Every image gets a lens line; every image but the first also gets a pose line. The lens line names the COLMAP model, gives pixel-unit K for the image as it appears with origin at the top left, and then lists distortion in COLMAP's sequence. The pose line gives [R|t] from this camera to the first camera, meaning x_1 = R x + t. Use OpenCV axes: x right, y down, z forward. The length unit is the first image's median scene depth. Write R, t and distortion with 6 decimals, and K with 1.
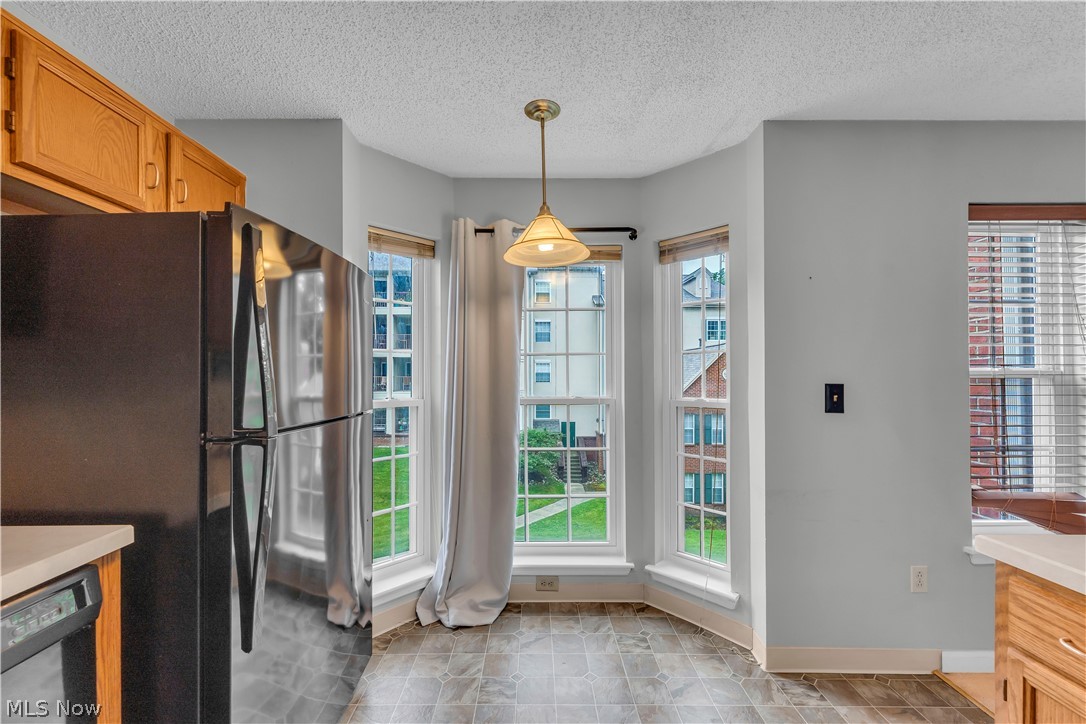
lens RADIAL K [[438.6, 0, 523.9], [0, 438.6, 376.6], [0, 0, 1]] dist [-0.004905, -0.000998]
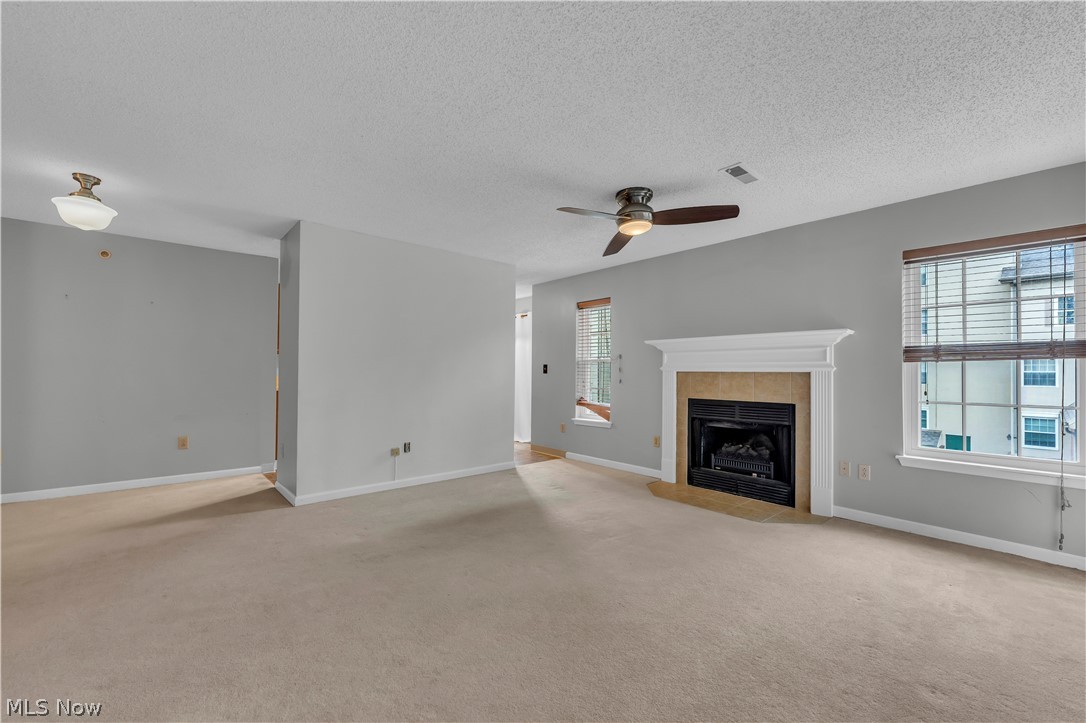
lens RADIAL K [[438.6, 0, 536.6], [0, 438.6, 367.2], [0, 0, 1]] dist [-0.004905, -0.000998]
pose [[0.665720, -0.005381, -0.746182, 2.720070], [-0.006317, 0.999898, -0.012847, 0.068338], [0.746175, 0.013266, 0.665618, -1.057621]]
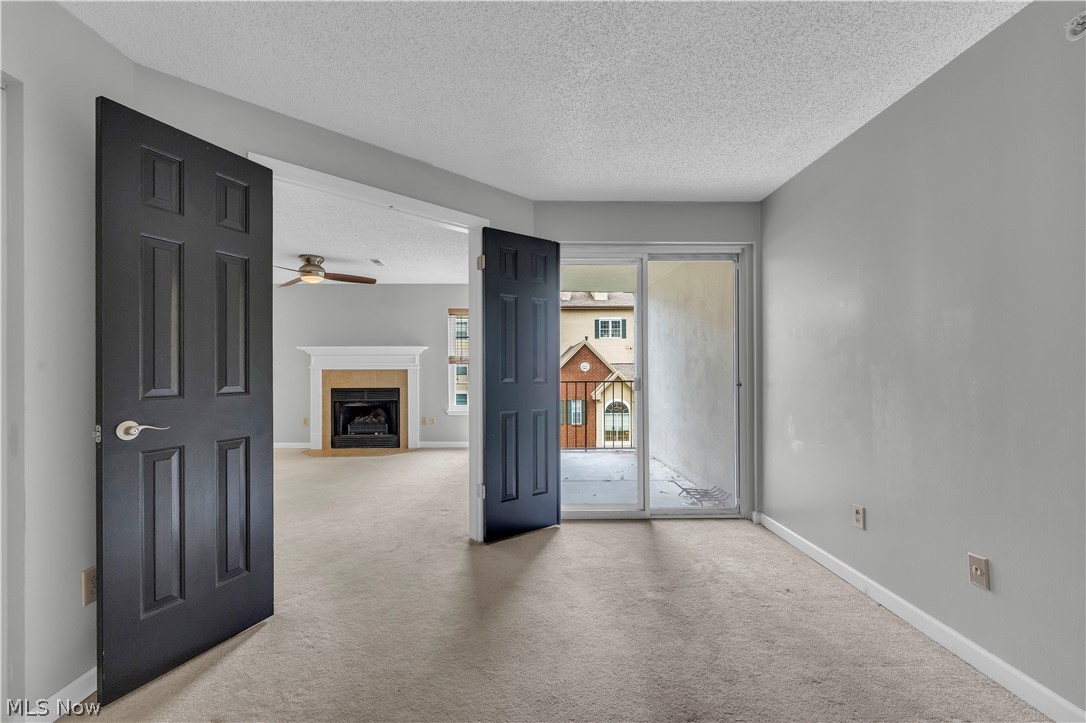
lens RADIAL K [[438.6, 0, 535.5], [0, 438.6, 366.3], [0, 0, 1]] dist [-0.004905, -0.000998]
pose [[0.999456, -0.005794, 0.032476, 2.935597], [0.005801, 0.999983, -0.000133, 0.044694], [-0.032475, 0.000322, 0.999473, -2.148224]]
